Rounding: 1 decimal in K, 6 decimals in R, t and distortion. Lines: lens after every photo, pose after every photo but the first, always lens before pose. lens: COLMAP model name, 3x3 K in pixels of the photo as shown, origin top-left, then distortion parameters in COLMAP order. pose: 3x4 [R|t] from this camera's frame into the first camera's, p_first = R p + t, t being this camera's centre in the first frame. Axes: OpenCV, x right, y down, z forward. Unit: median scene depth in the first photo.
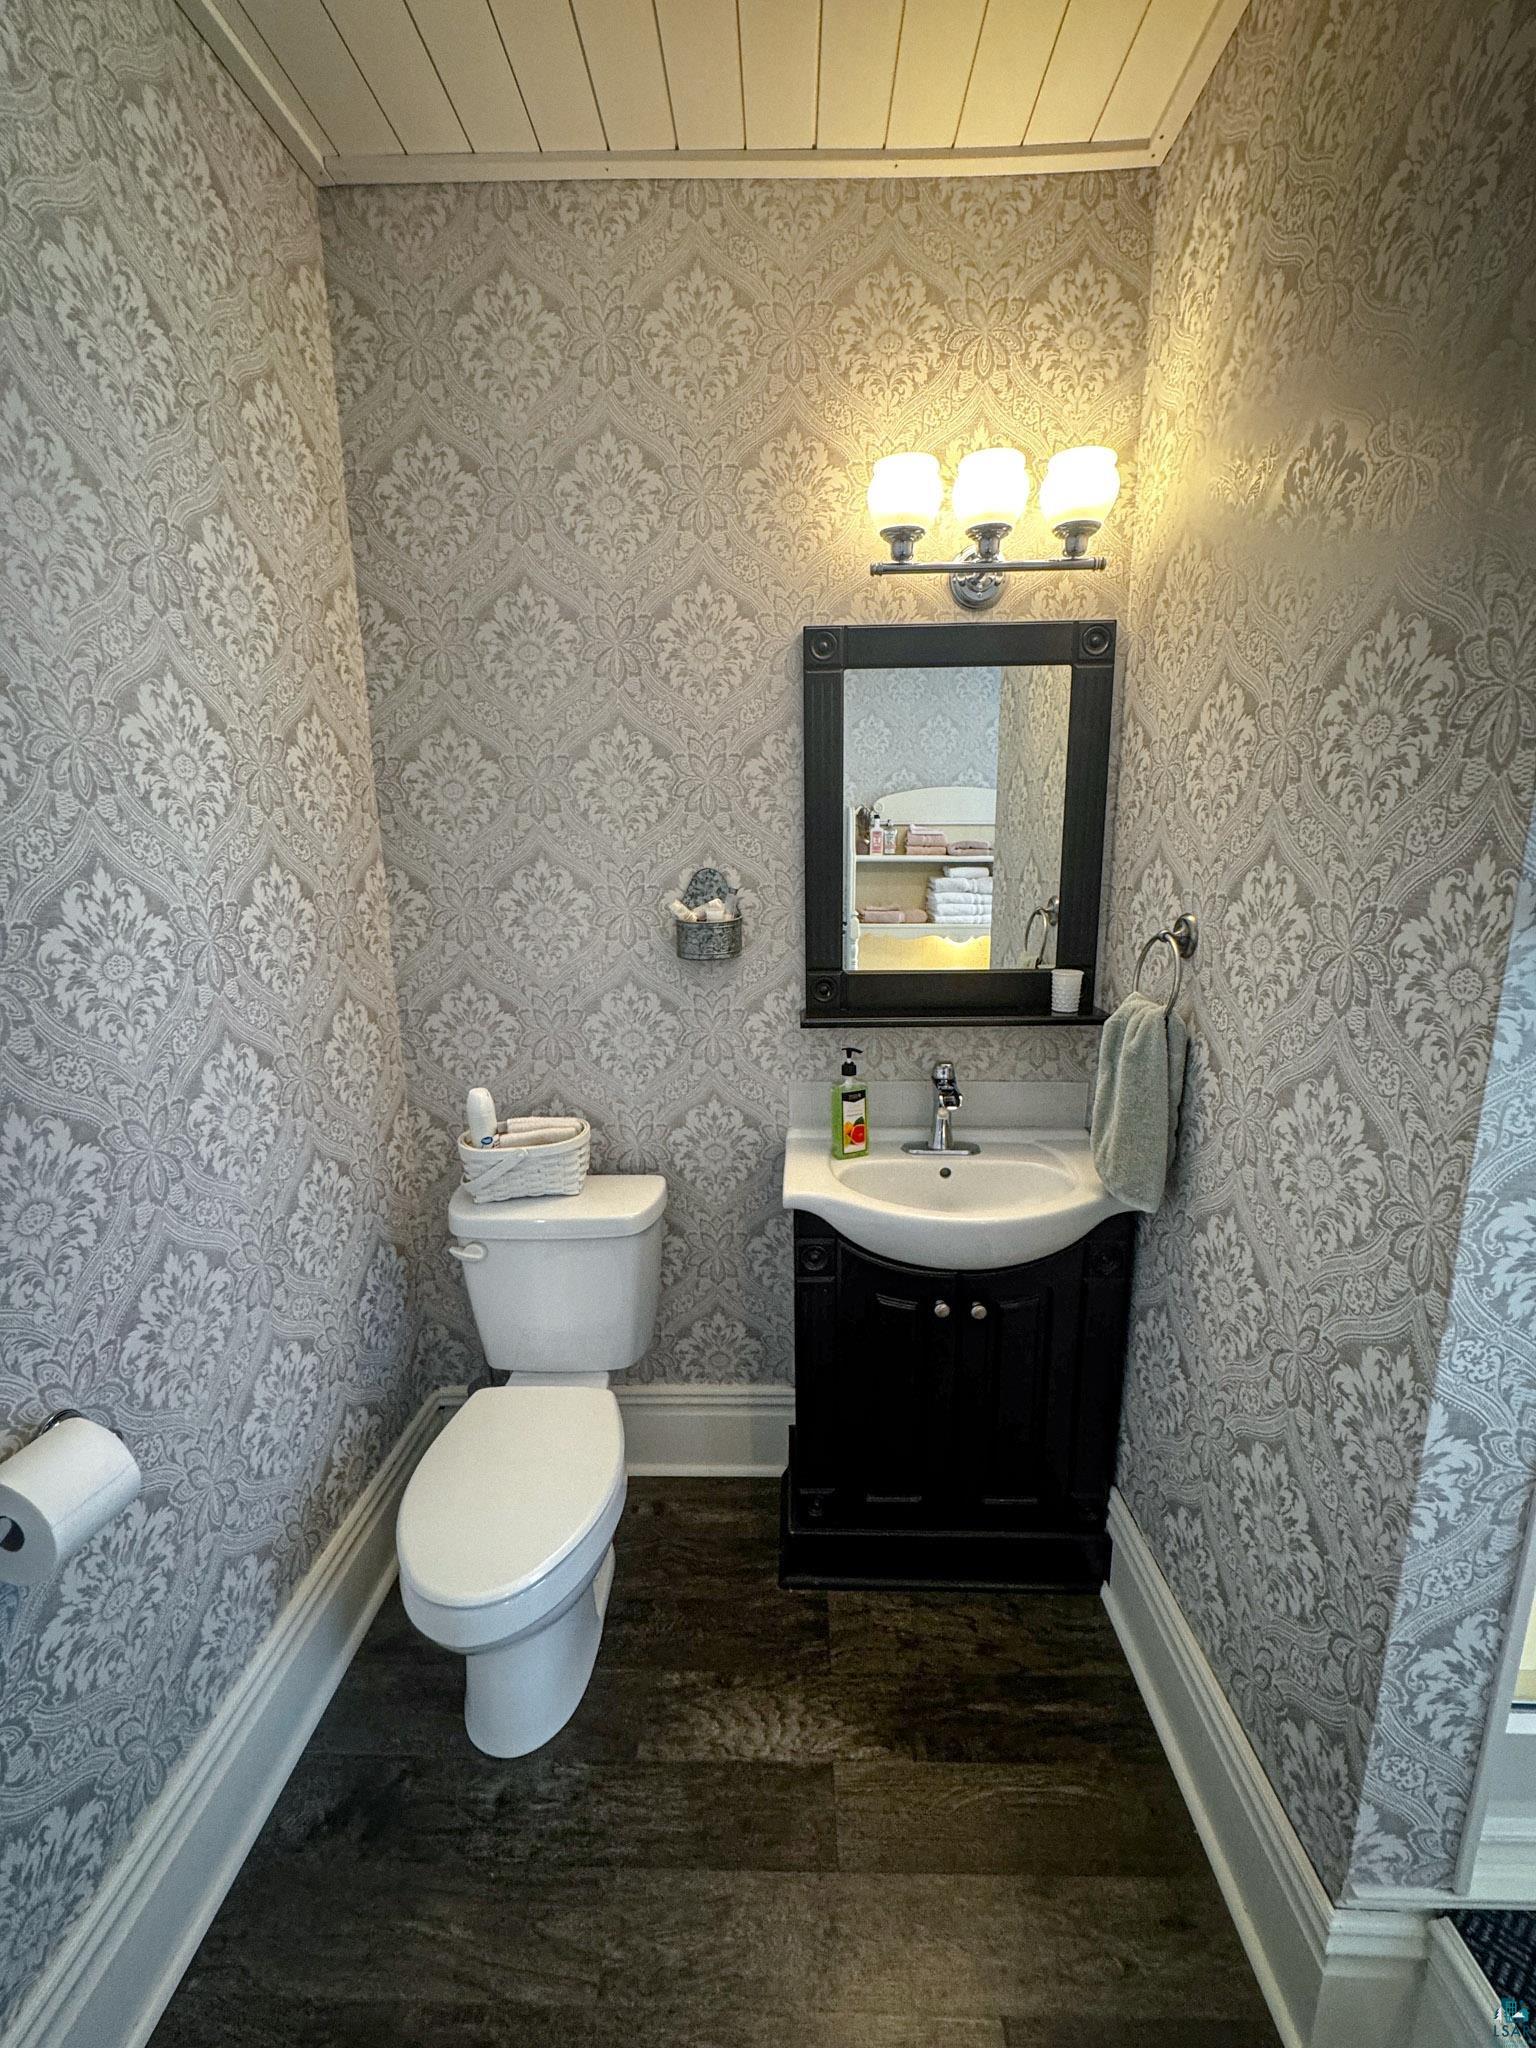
lens RADIAL K [[817.9, 0, 774.1], [0, 817.9, 1021.7], [0, 0, 1]] dist [-0.000656, -0.000510]
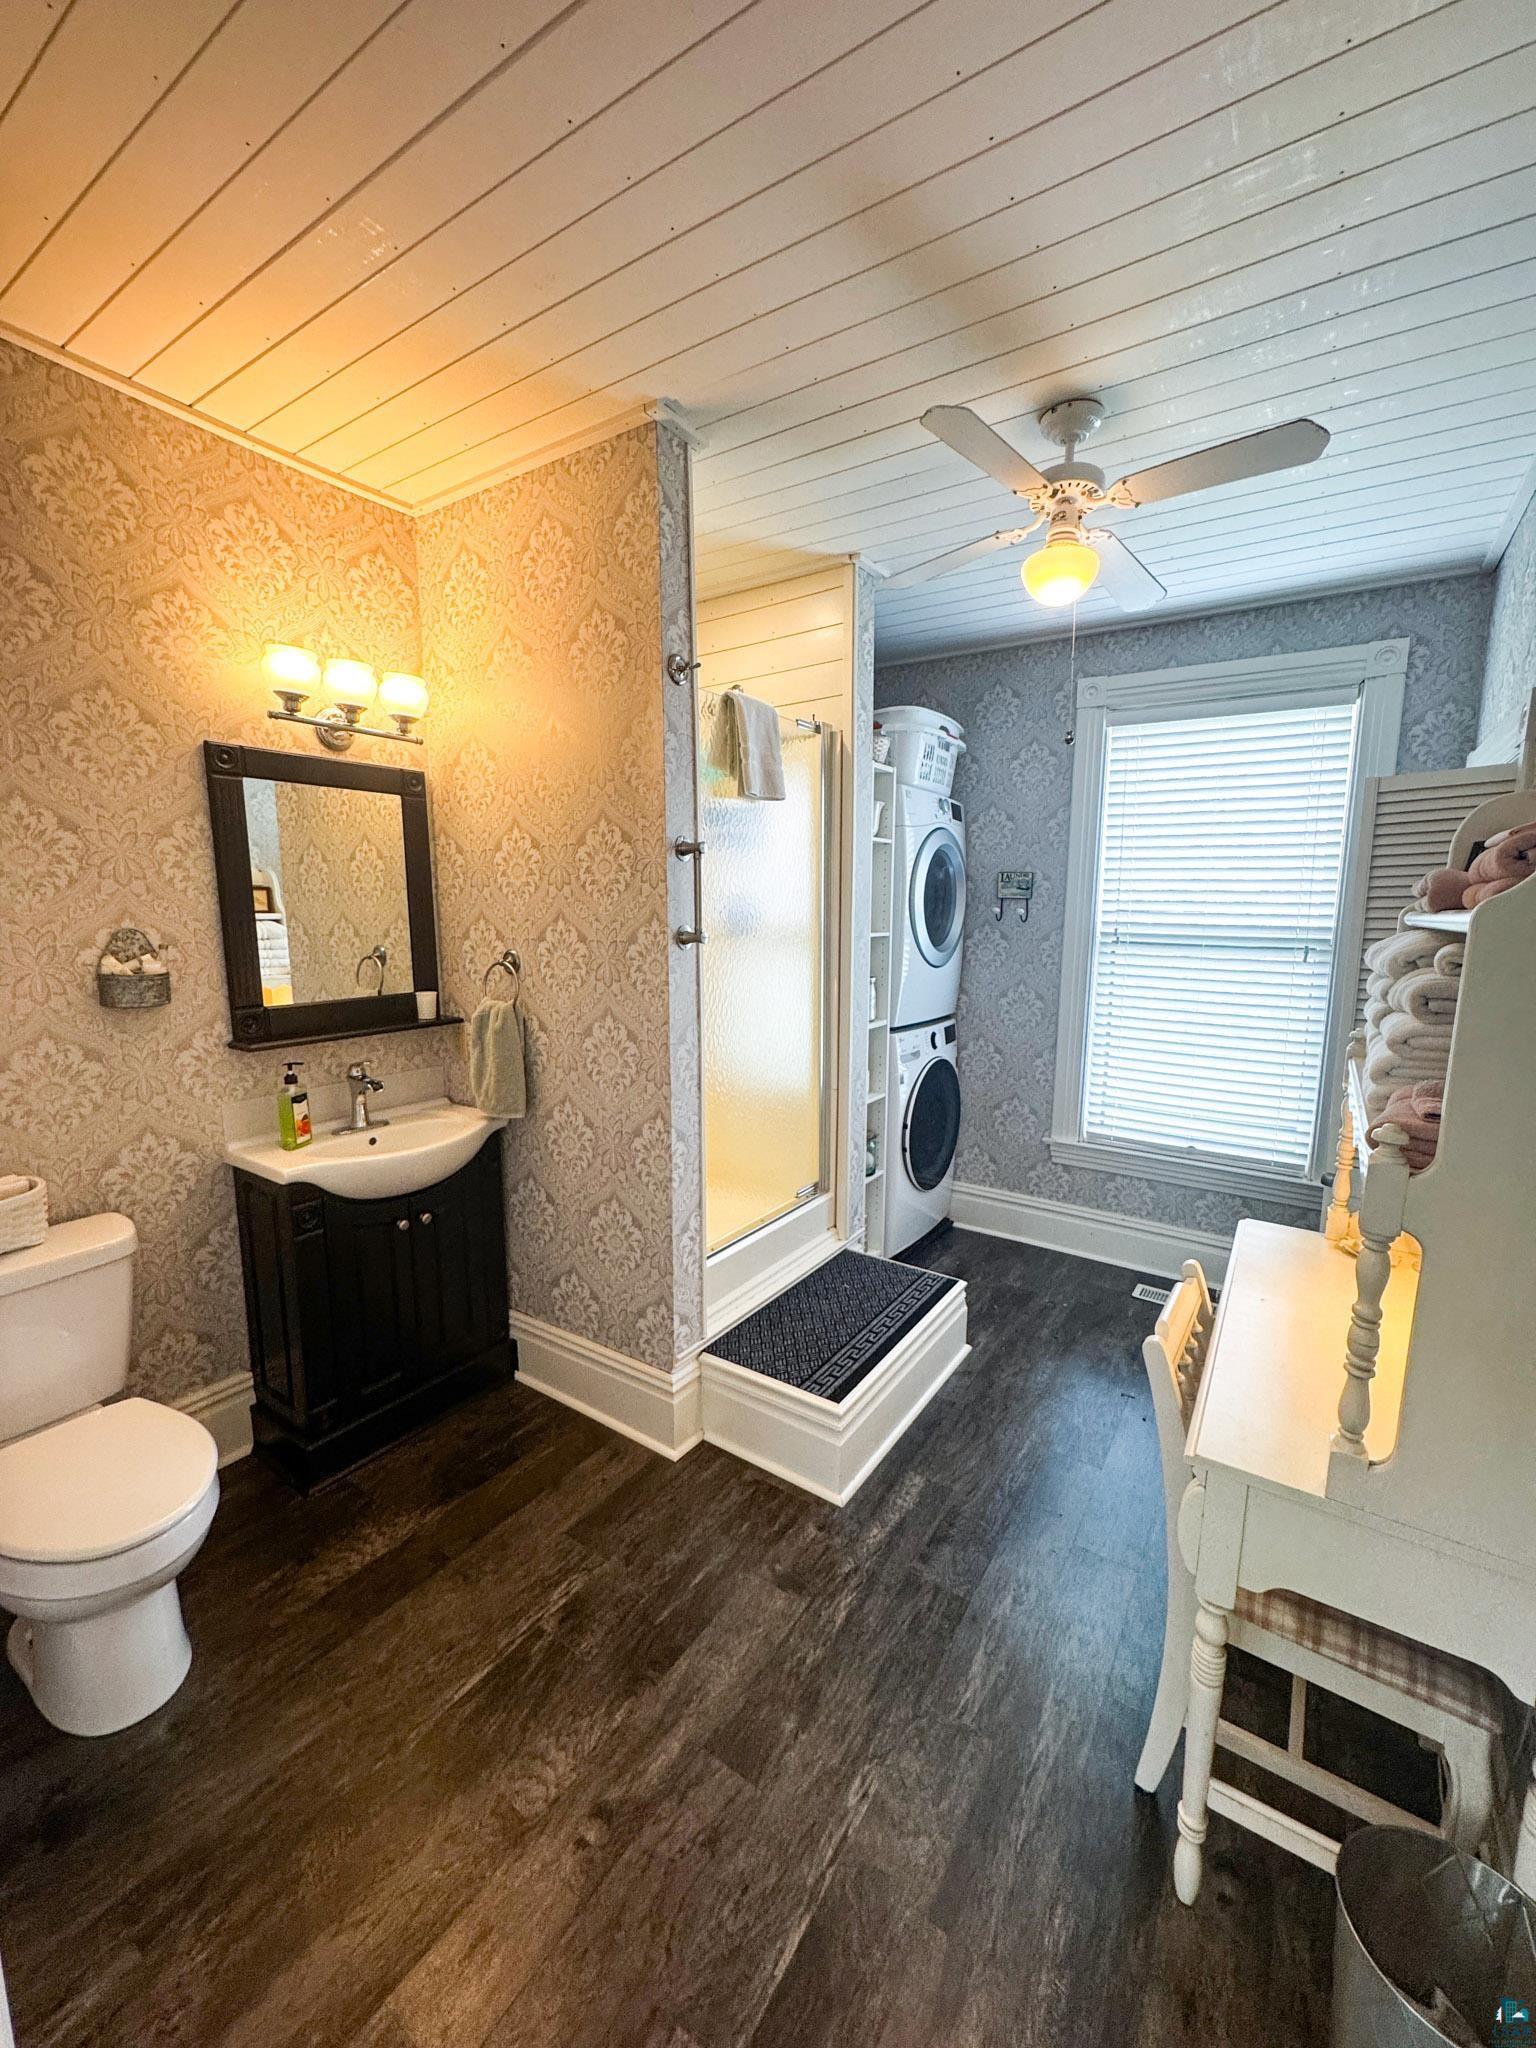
lens RADIAL K [[817.9, 0, 774.1], [0, 817.9, 1021.7], [0, 0, 1]] dist [-0.000656, -0.000510]
pose [[0.532665, -0.107807, 0.839432, -0.601187], [0.163556, 0.986269, 0.022880, 0.065591], [-0.830372, 0.125107, 0.542984, -0.371694]]
